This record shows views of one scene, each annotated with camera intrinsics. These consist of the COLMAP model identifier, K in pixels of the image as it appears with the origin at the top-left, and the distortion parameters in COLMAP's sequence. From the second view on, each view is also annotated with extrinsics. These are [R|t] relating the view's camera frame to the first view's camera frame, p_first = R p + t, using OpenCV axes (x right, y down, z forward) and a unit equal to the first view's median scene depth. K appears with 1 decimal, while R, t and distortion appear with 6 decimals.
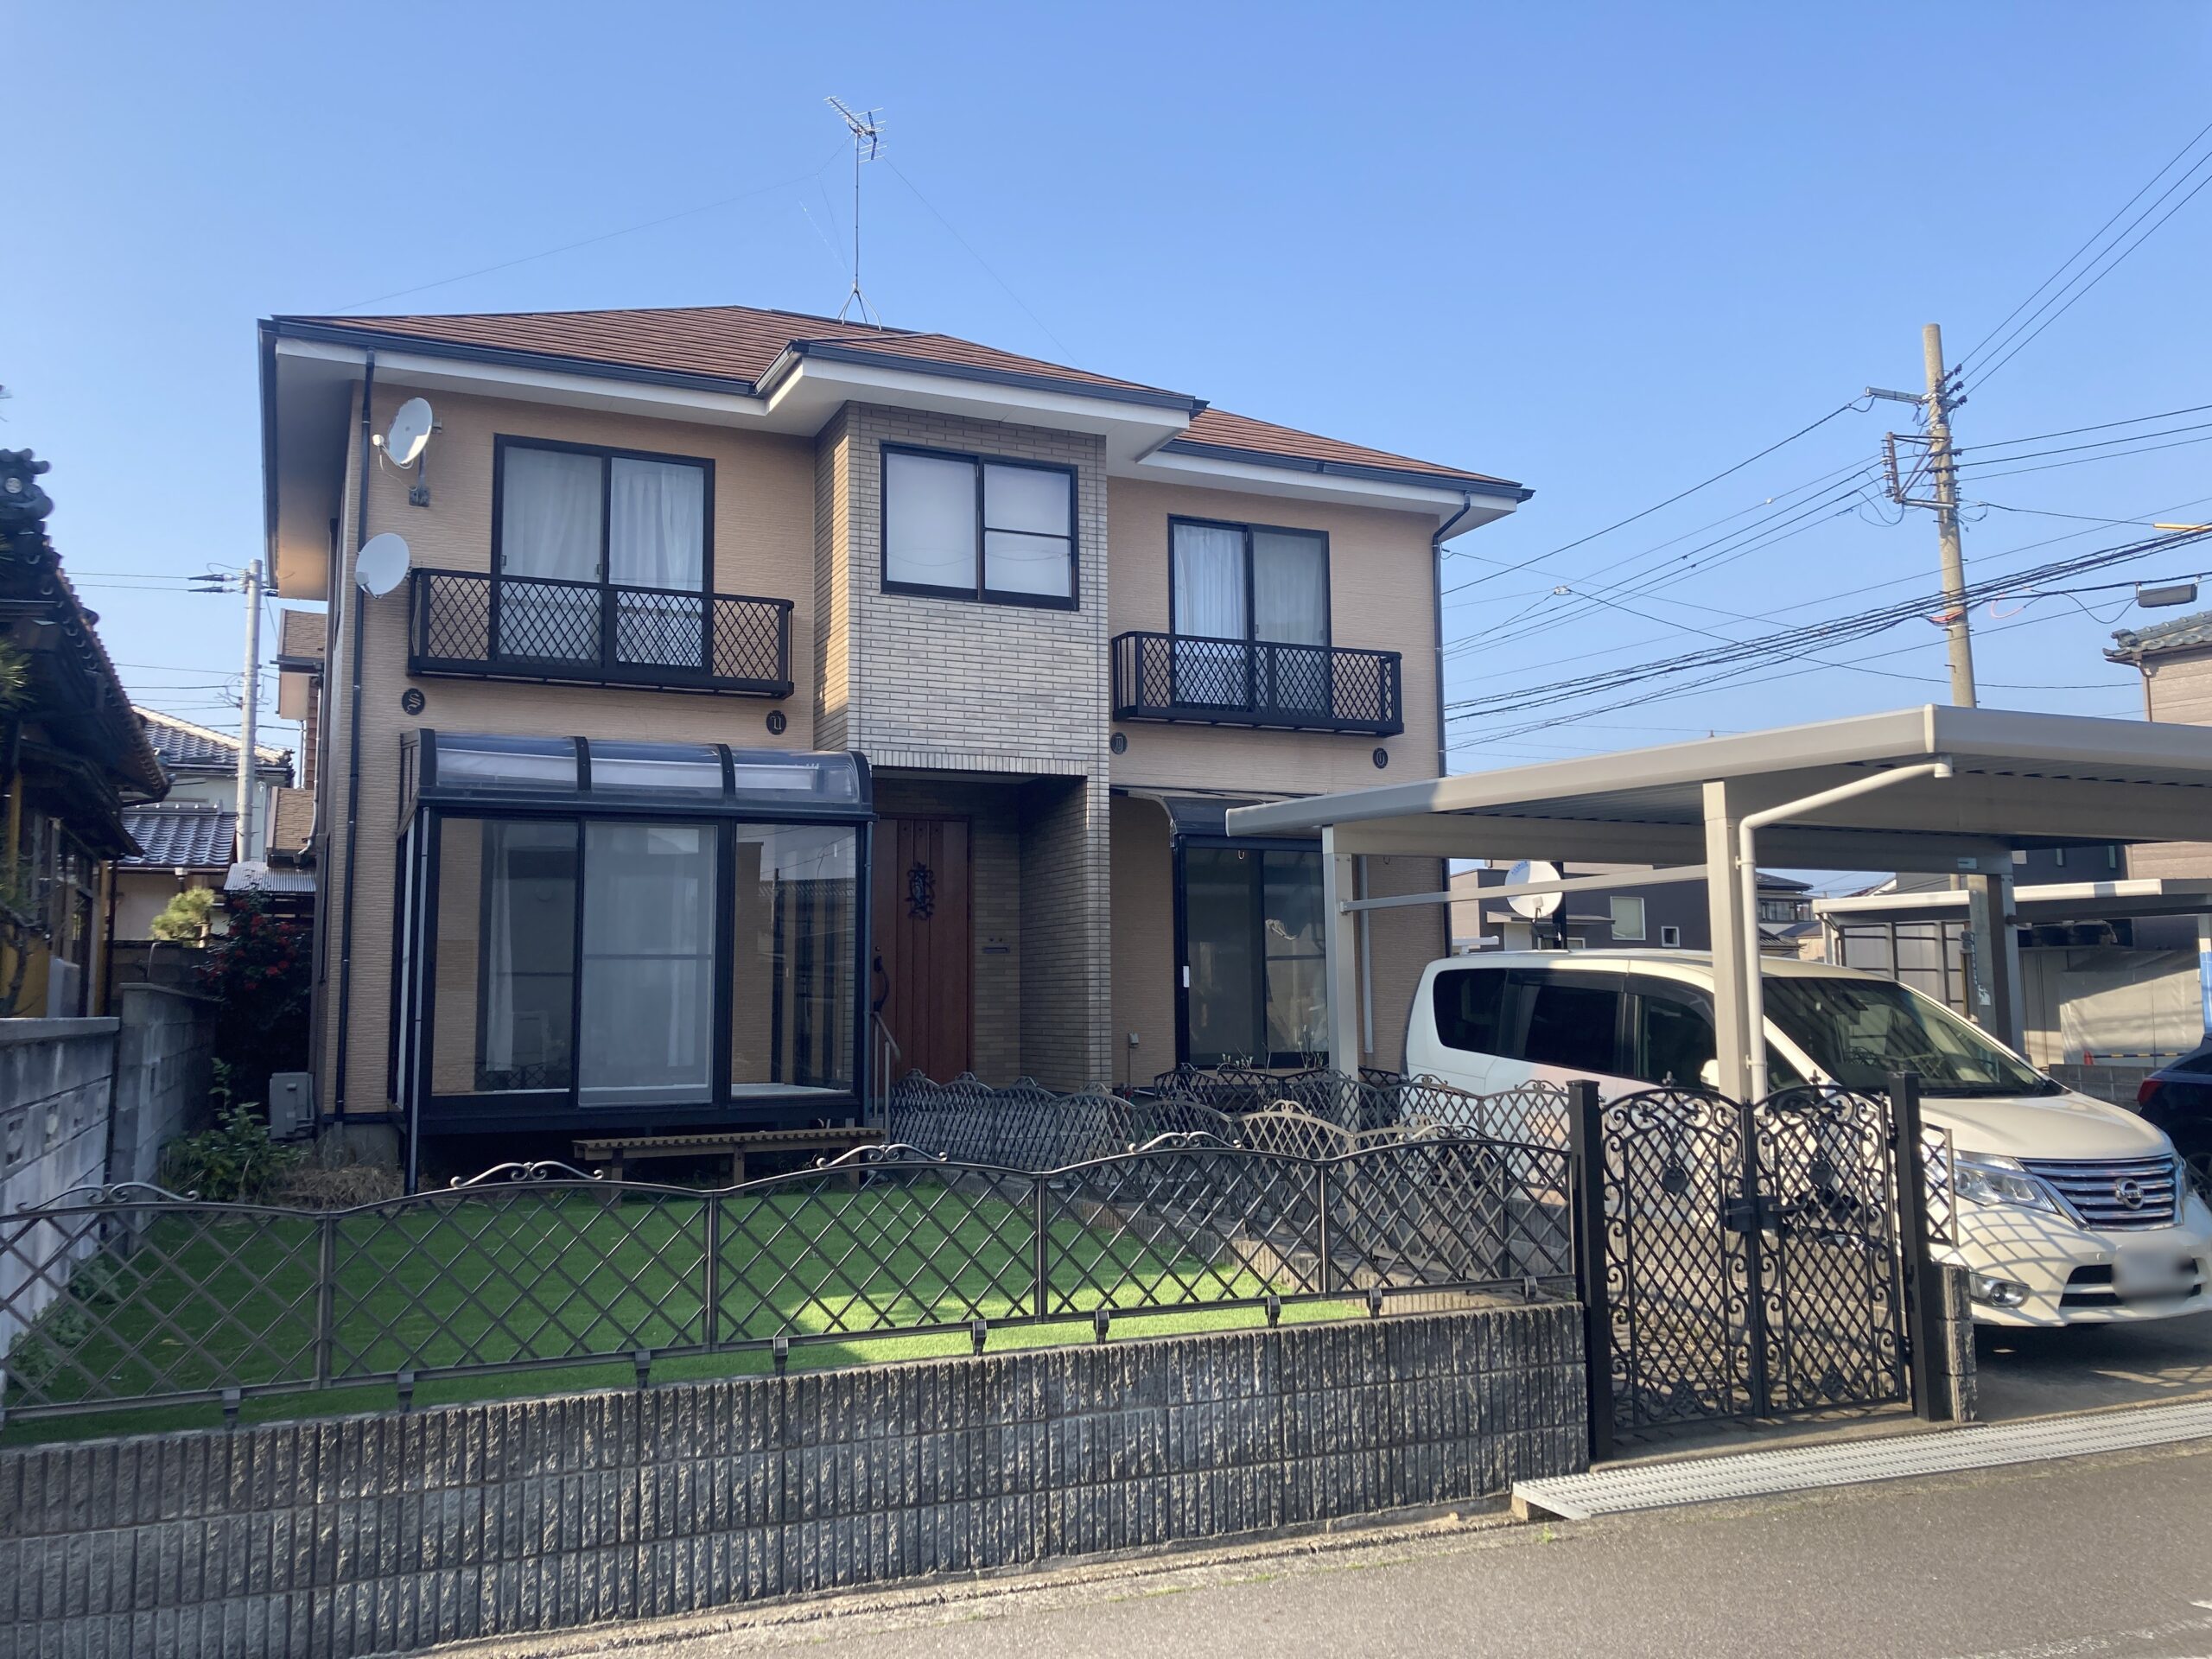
lens RADIAL K [[1845.5, 0, 1106.0], [0, 1845.5, 829.5], [0, 0, 1]] dist [0.156523, -0.416854]
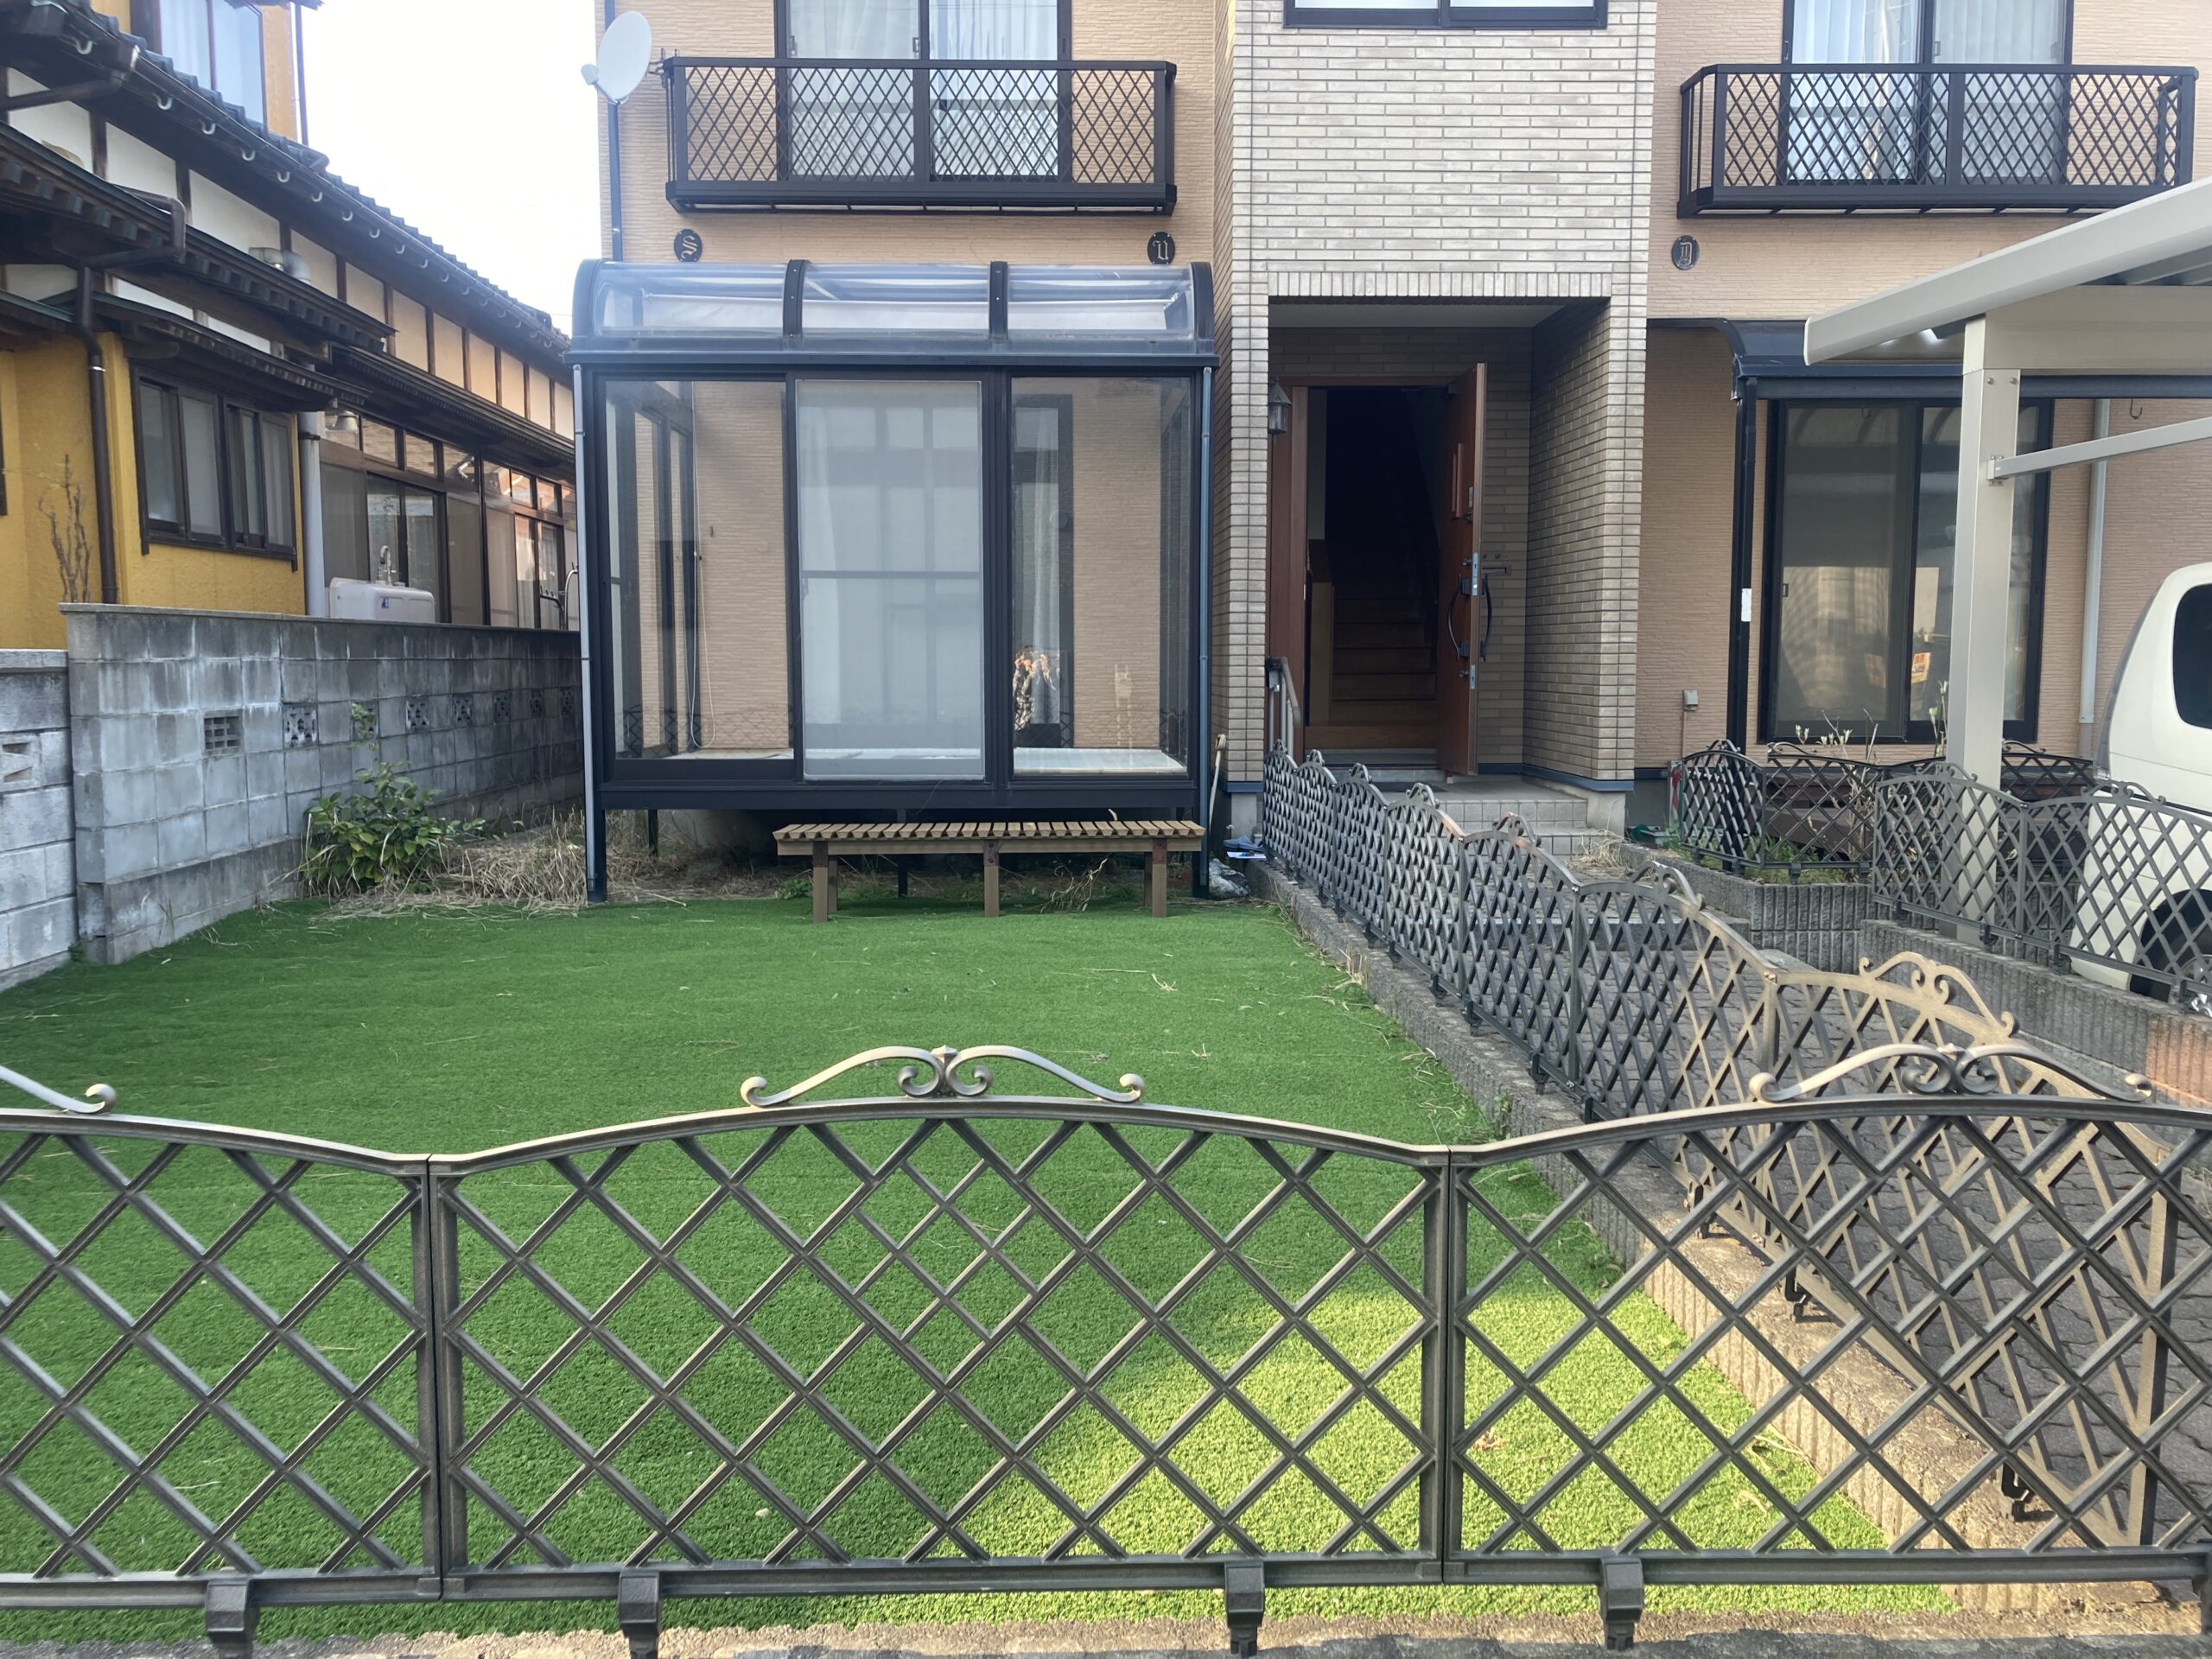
lens RADIAL K [[1806.0, 0, 1078.6], [0, 1806.0, 834.4], [0, 0, 1]] dist [0.027834, 0.003960]
pose [[0.920063, 0.047075, -0.388932, 0.078747], [0.029798, 0.981470, 0.189286, 0.031666], [0.390636, -0.185744, 0.901611, 0.325890]]
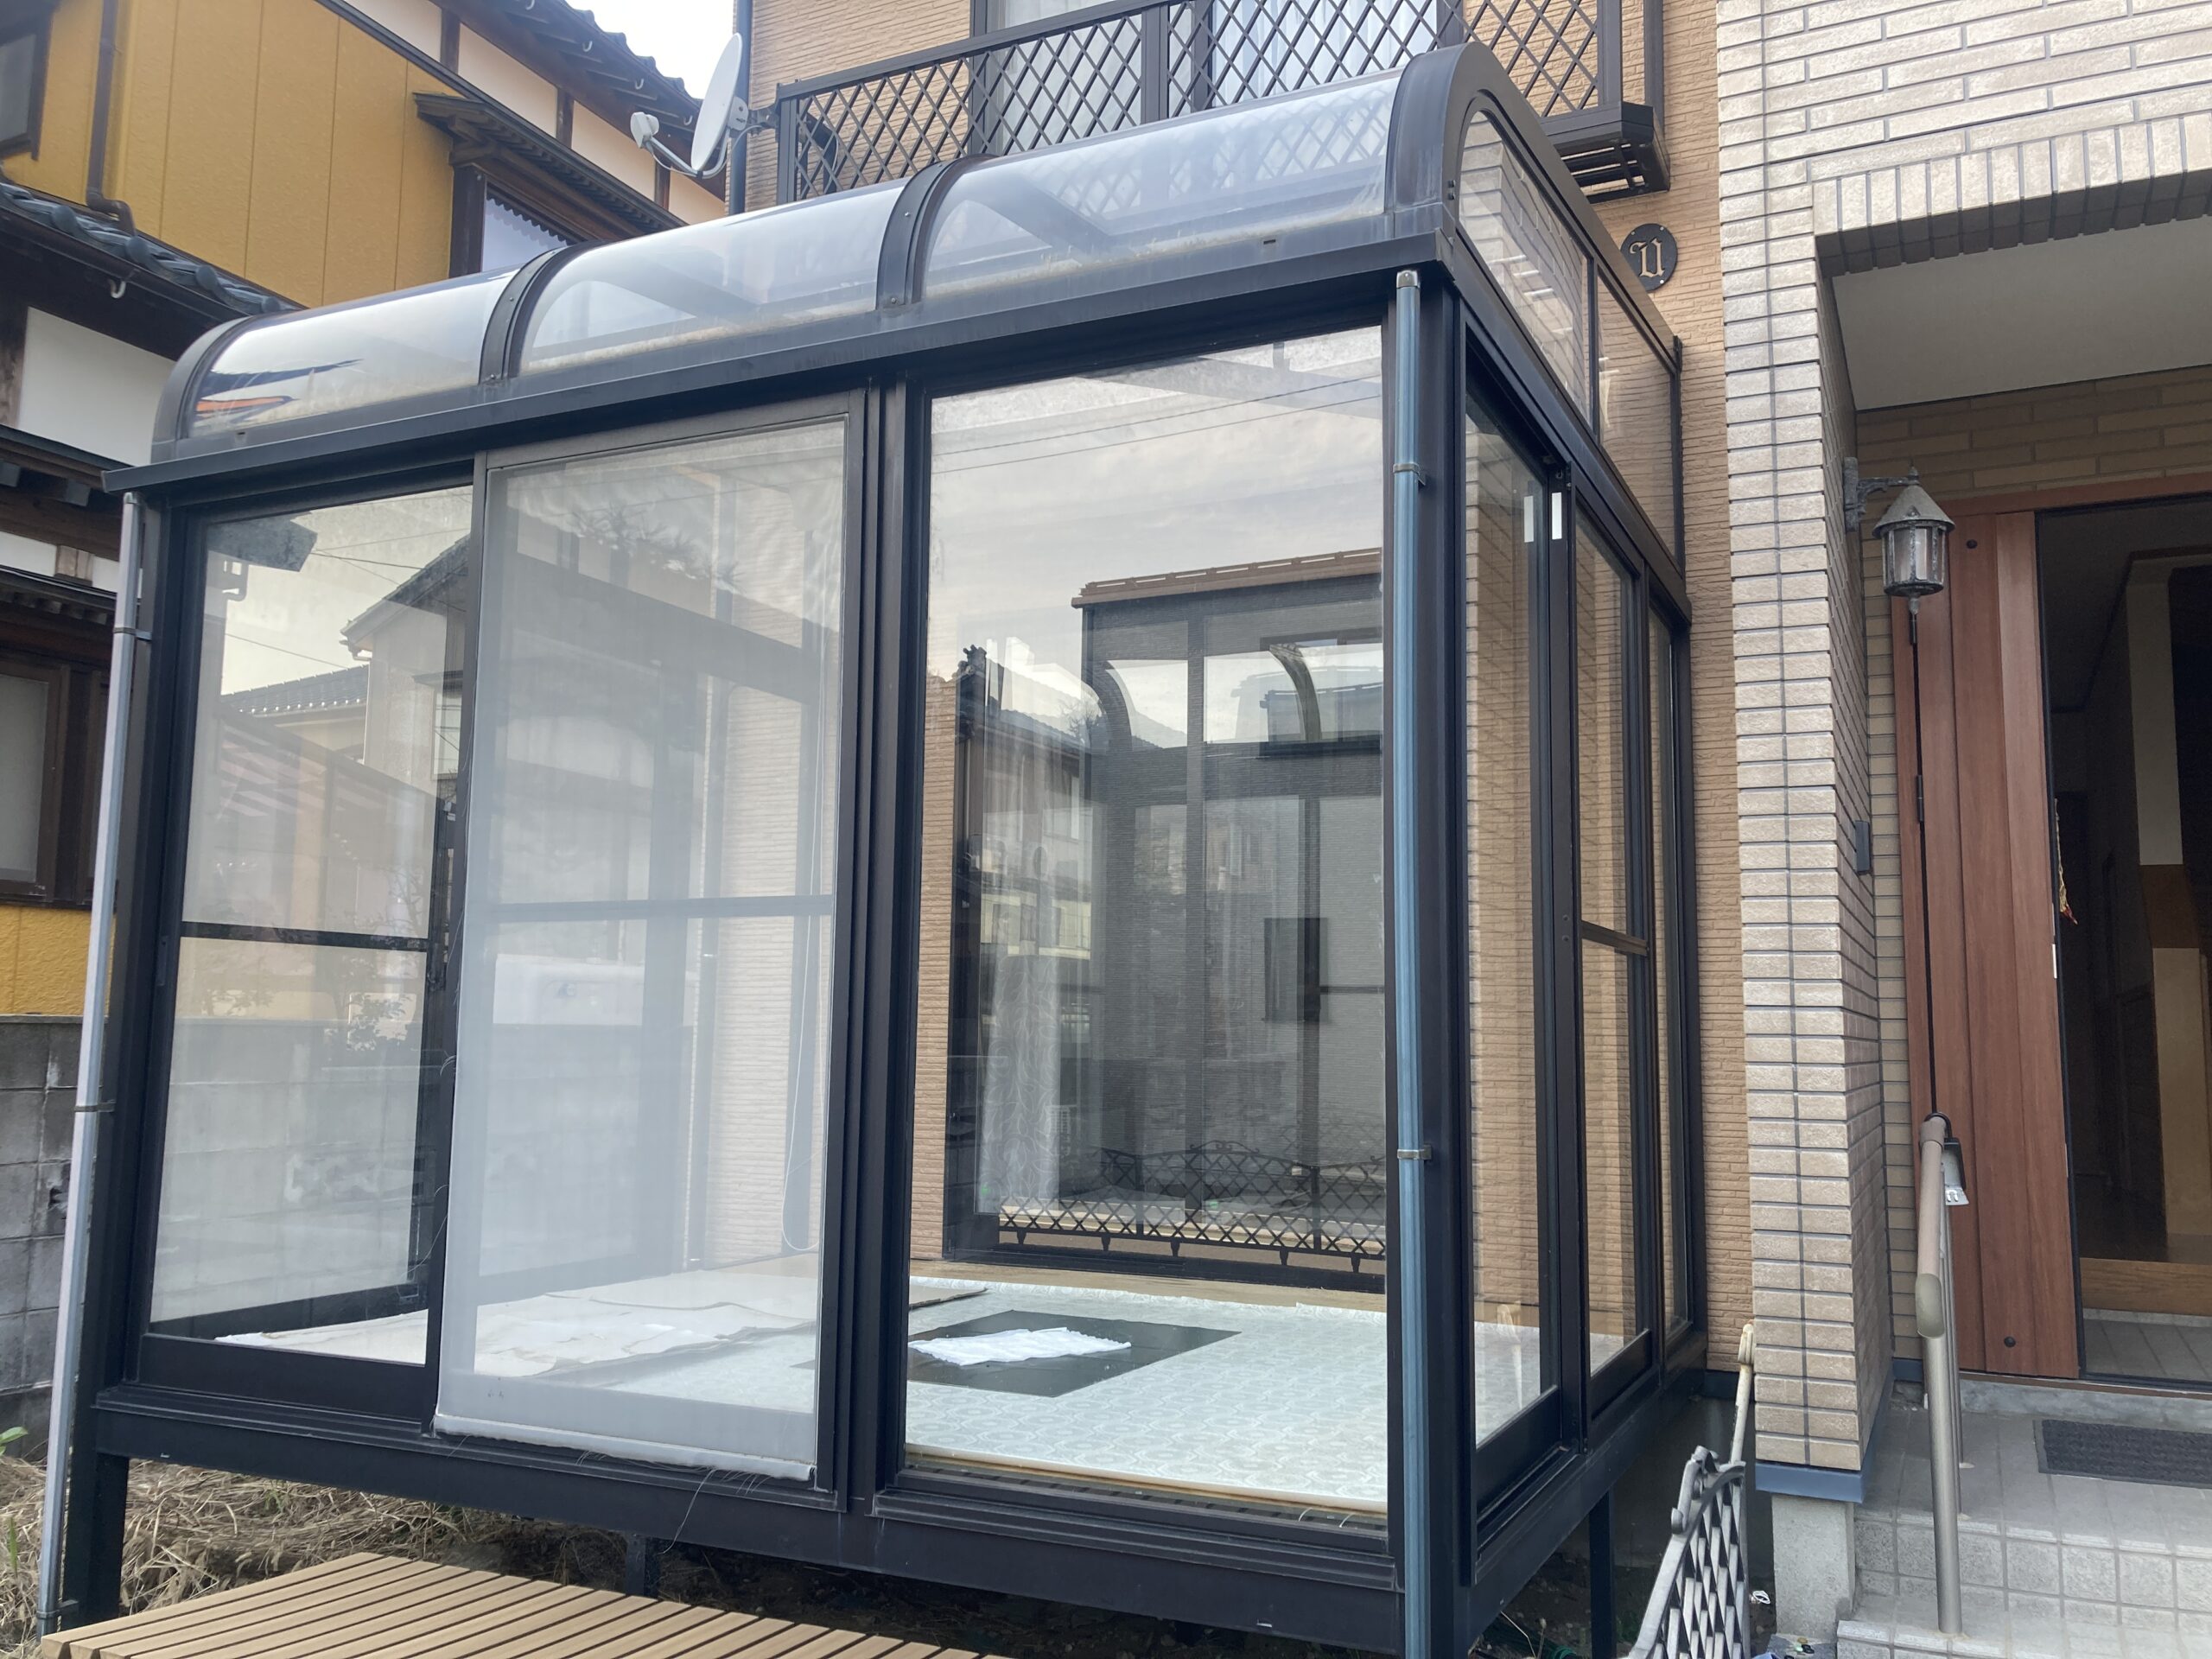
lens RADIAL K [[1827.6, 0, 1108.0], [0, 1827.6, 800.5], [0, 0, 1]] dist [0.039935, 0.003500]
pose [[0.652180, -0.077998, -0.754041, 0.007139], [0.049285, 0.996951, -0.060497, 0.061926], [0.756460, 0.002291, 0.654036, 0.732995]]
